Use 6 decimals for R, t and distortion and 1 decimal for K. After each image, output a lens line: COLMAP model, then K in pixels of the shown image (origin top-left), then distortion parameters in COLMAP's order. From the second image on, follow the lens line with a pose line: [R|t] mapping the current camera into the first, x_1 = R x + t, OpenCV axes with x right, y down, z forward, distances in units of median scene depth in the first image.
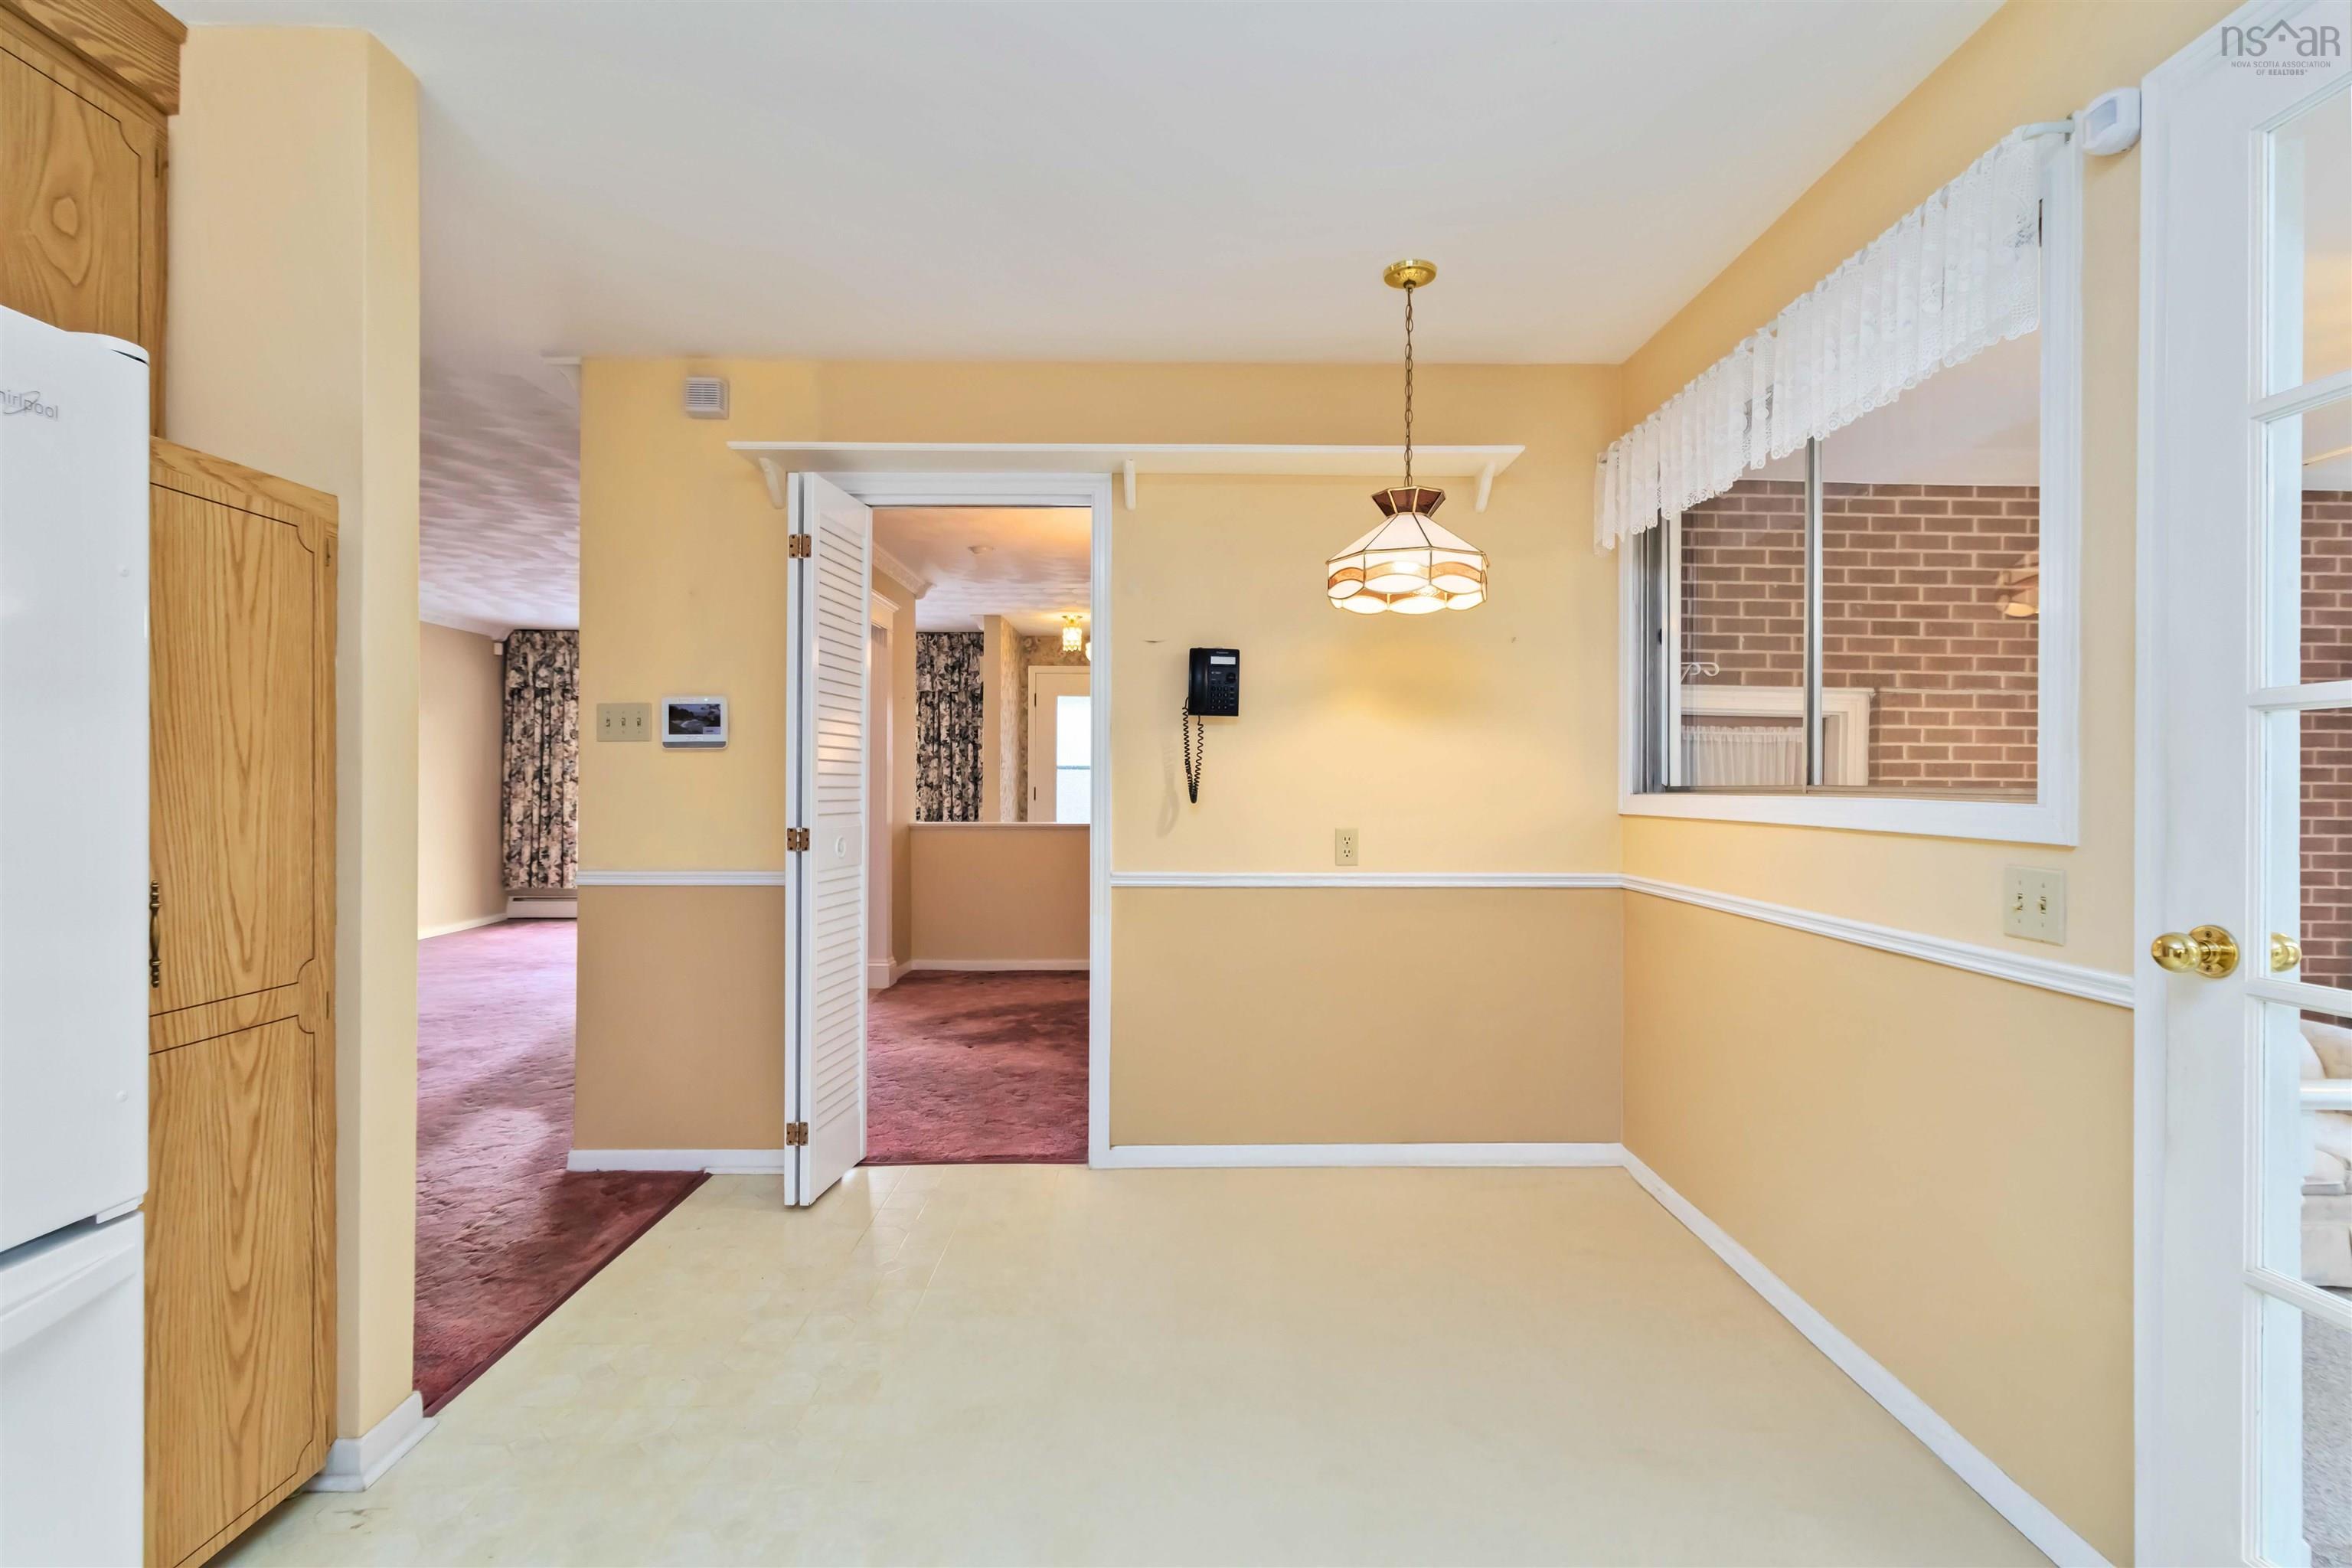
lens RADIAL K [[1088.0, 0, 1222.4], [0, 1088.0, 791.7], [0, 0, 1]] dist [0.009837, 0.000687]
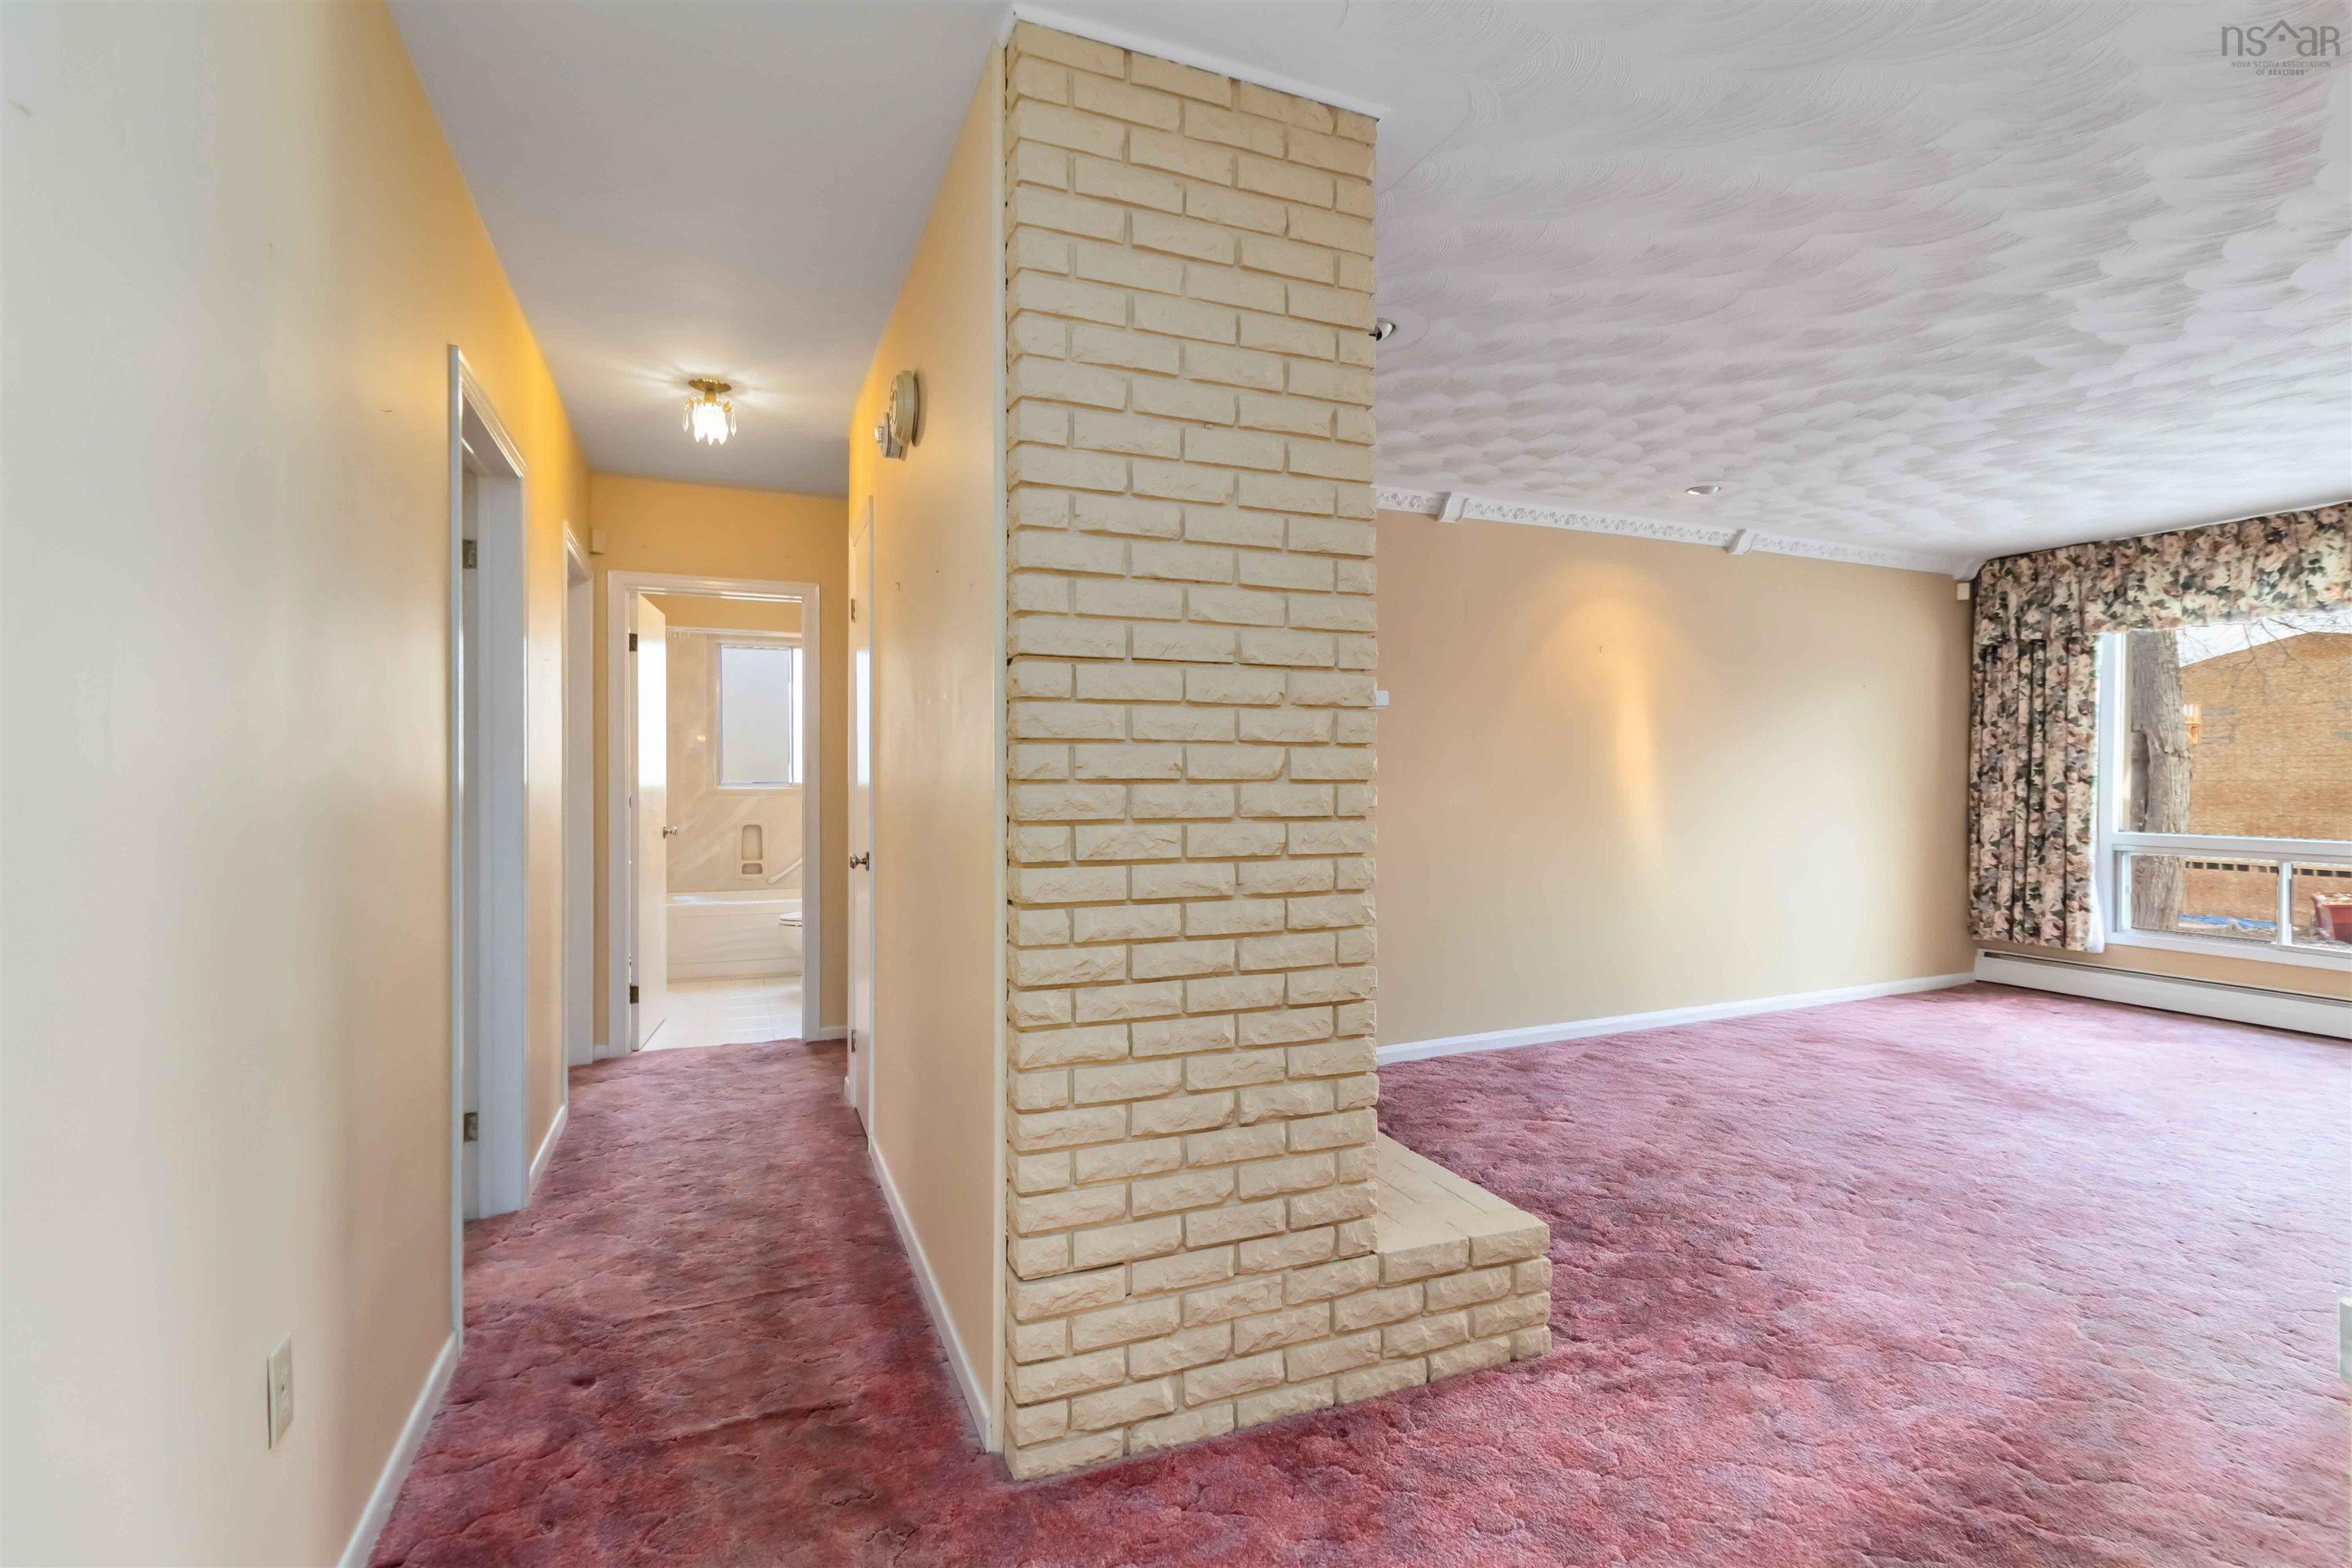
lens RADIAL K [[1088.0, 0, 1179.2], [0, 1088.0, 784.1], [0, 0, 1]] dist [0.009837, 0.000687]
pose [[0.352078, -0.000504, -0.935970, -0.185885], [-0.005050, 0.999984, -0.002438, -0.004144], [0.935957, 0.005585, 0.352070, 0.287501]]
